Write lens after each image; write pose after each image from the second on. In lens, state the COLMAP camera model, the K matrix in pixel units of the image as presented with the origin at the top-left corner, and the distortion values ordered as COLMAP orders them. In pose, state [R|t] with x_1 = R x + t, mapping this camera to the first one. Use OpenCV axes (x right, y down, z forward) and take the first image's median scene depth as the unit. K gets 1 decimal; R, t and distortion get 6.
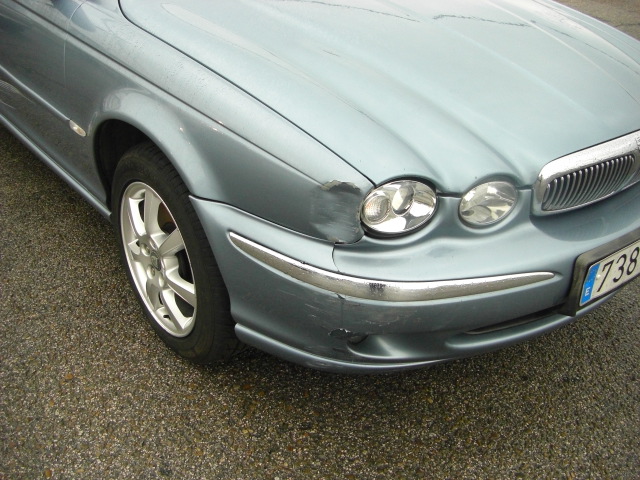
lens RADIAL K [[712.1, 0, 320.3], [0, 712.1, 232.0], [0, 0, 1]] dist [-0.134482, 0.000000]
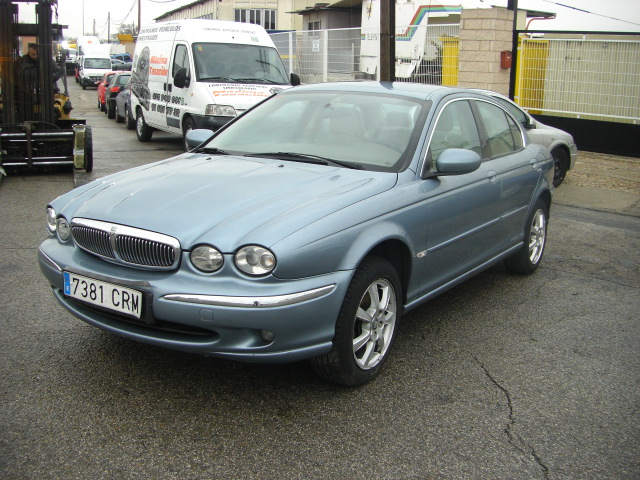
lens RADIAL K [[712.1, 0, 321.2], [0, 712.1, 238.0], [0, 0, 1]] dist [-0.134482, 0.000000]
pose [[0.319823, 0.162884, -0.933371, 2.258134], [-0.472421, 0.881336, -0.008074, -0.335954], [0.821298, 0.443527, 0.358822, 0.758814]]
